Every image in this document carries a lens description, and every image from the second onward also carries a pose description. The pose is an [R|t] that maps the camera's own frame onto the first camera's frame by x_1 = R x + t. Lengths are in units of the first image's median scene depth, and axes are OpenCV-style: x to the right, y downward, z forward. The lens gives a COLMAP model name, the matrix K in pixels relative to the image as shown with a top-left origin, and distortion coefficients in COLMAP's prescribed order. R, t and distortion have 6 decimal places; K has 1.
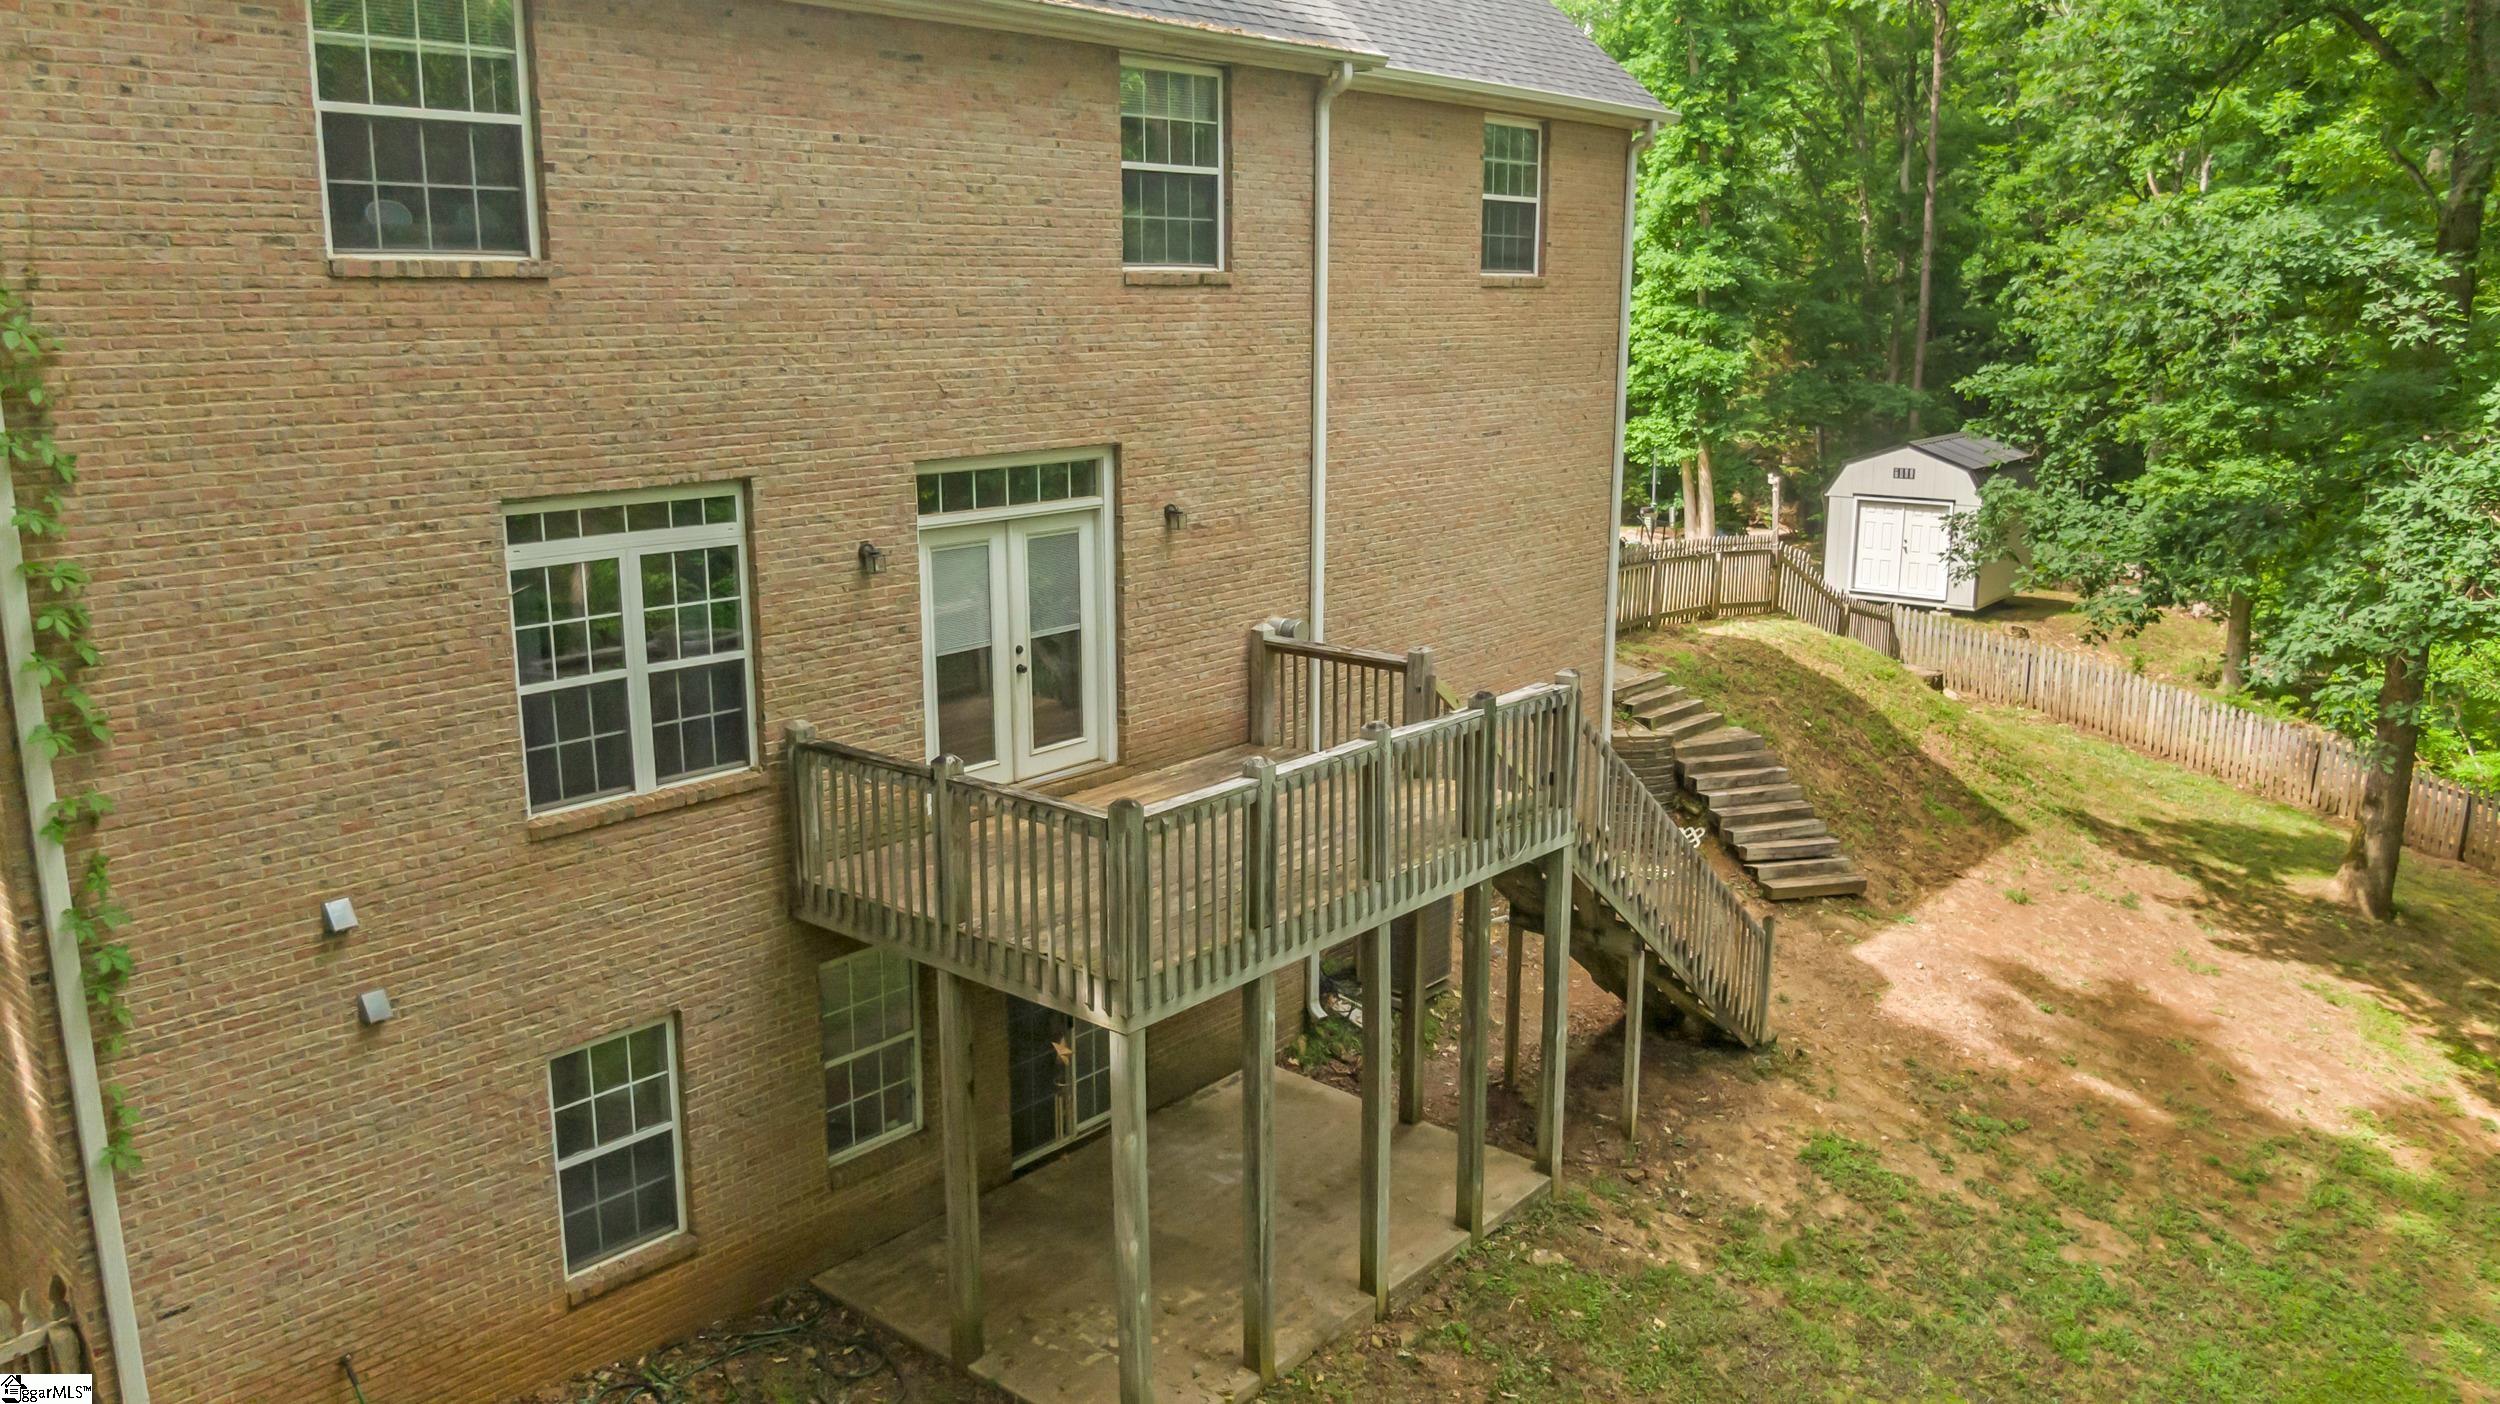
lens RADIAL K [[1814.8, 0, 1250.0], [0, 1814.8, 702.0], [0, 0, 1]] dist [0.087162, -0.248401]
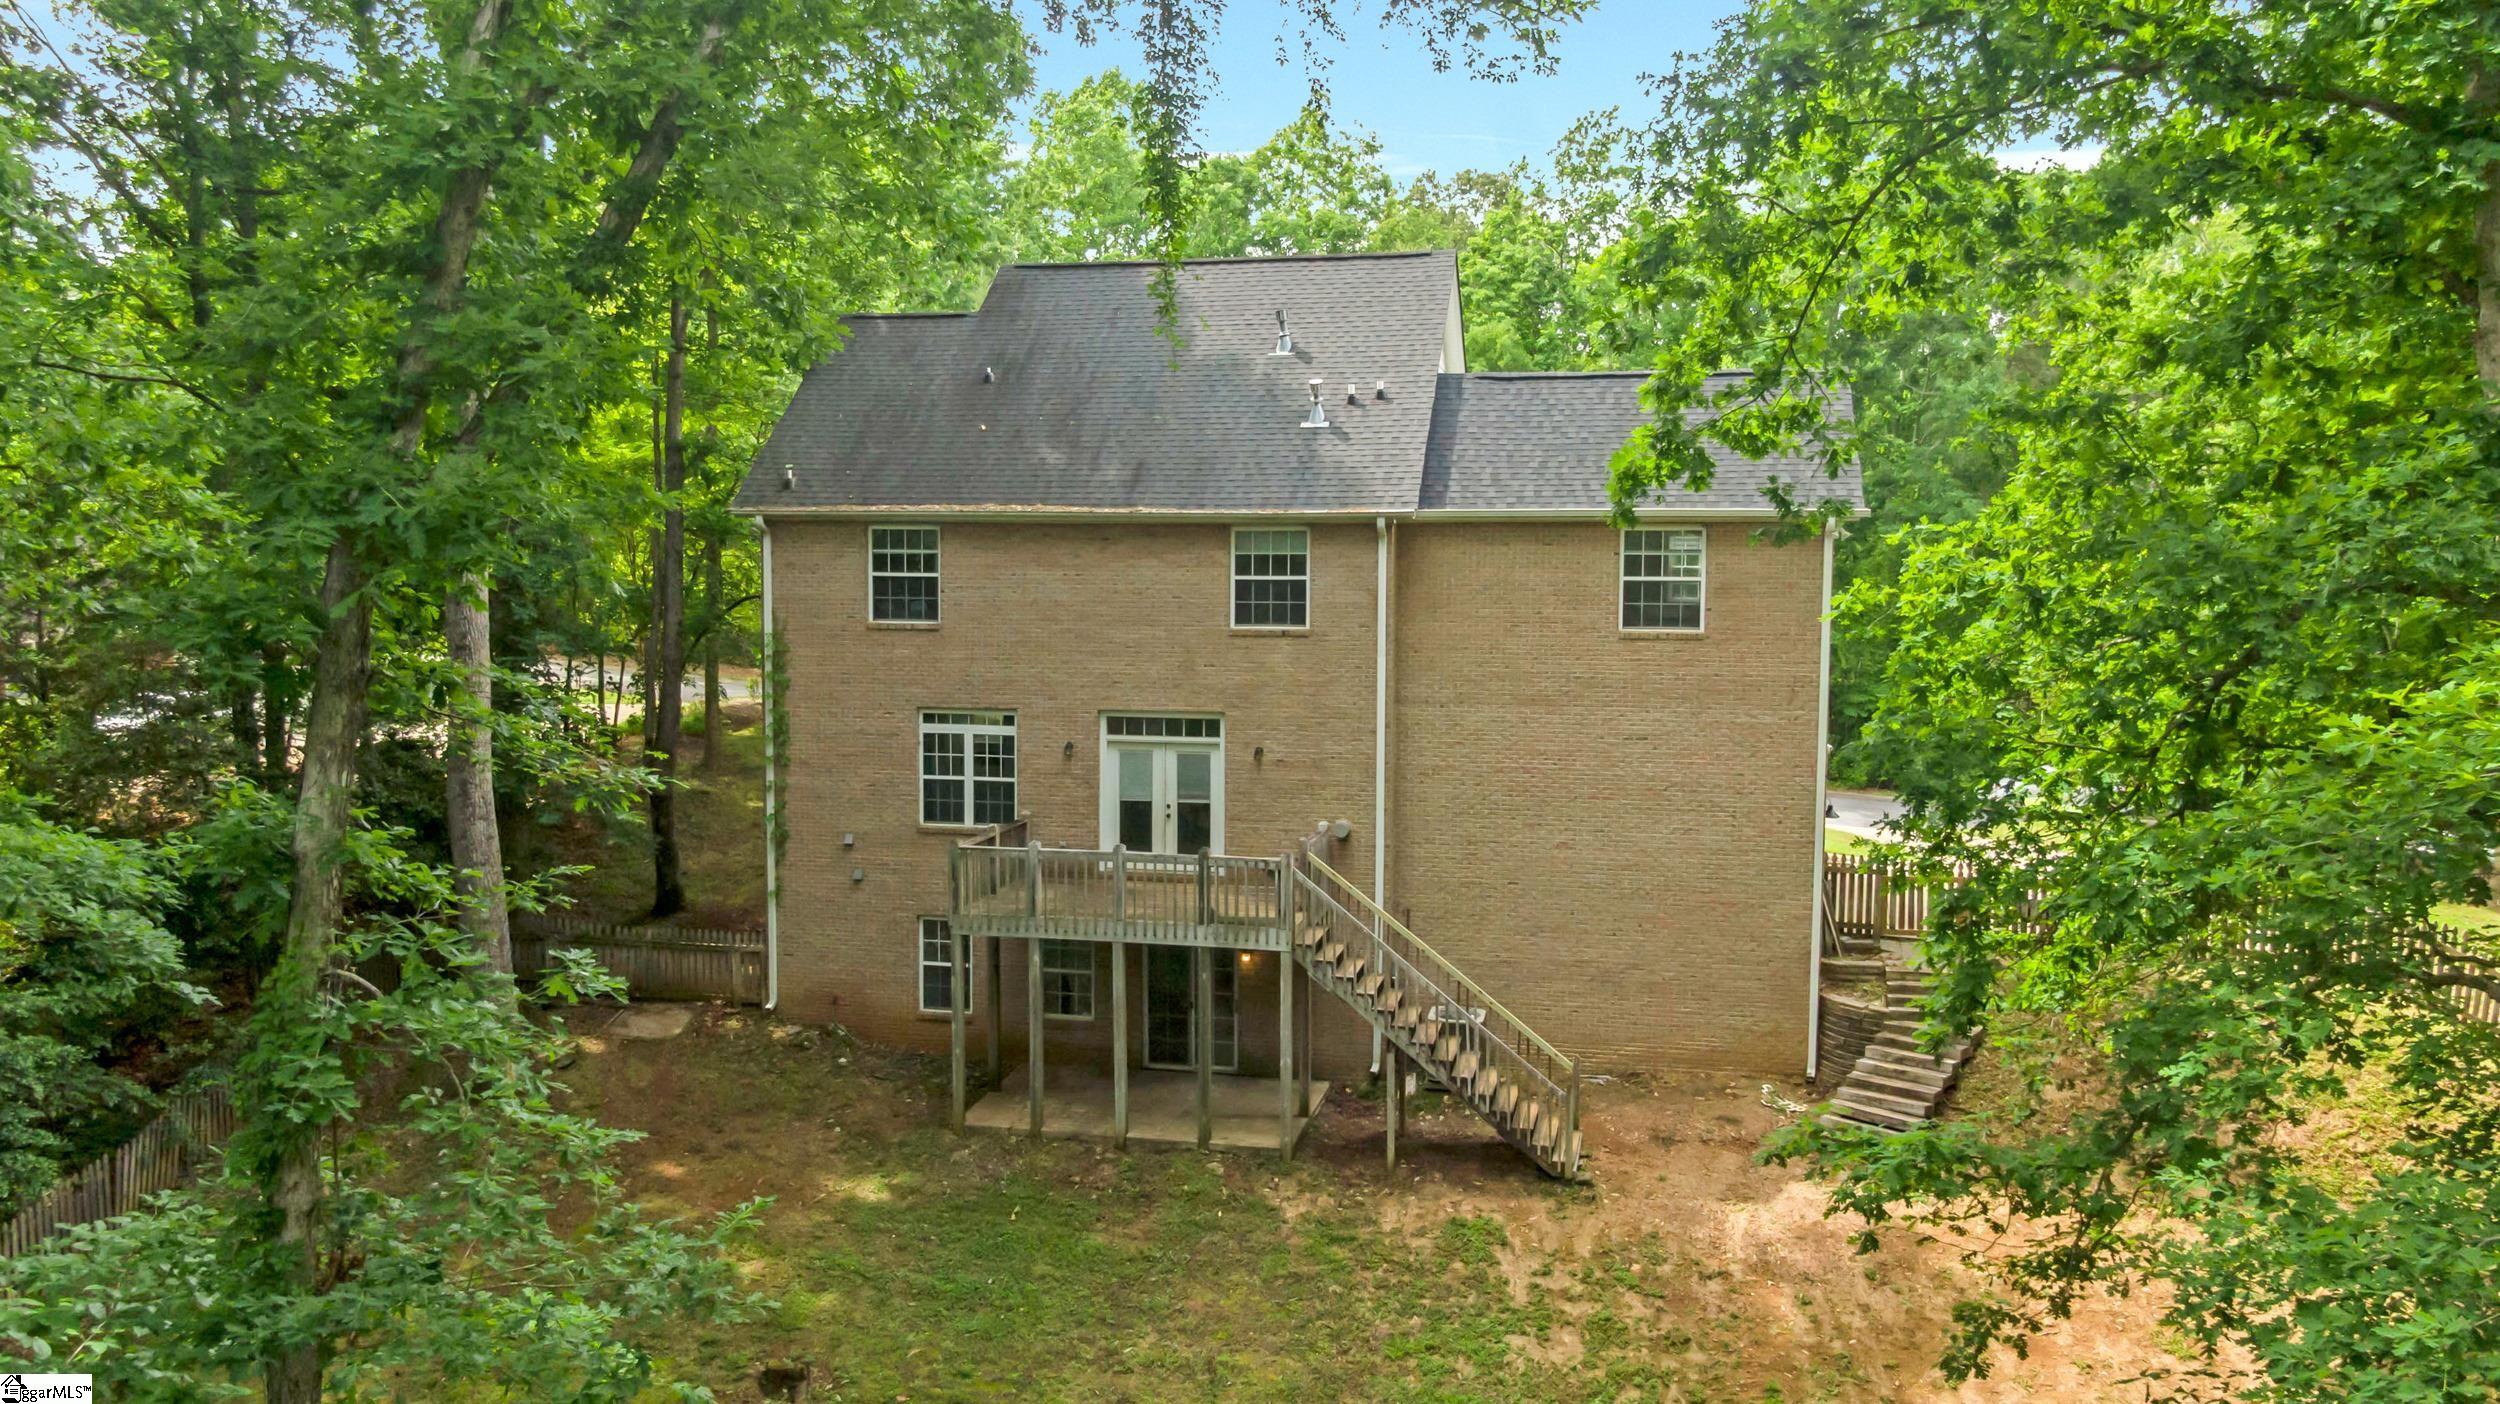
lens RADIAL K [[1814.8, 0, 1250.0], [0, 1814.8, 702.0], [0, 0, 1]] dist [0.087162, -0.248401]
pose [[0.476338, 0.067583, -0.876661, 1.749813], [-0.198514, 0.979564, -0.032347, -0.098462], [0.856560, 0.189437, 0.480020, 0.072597]]
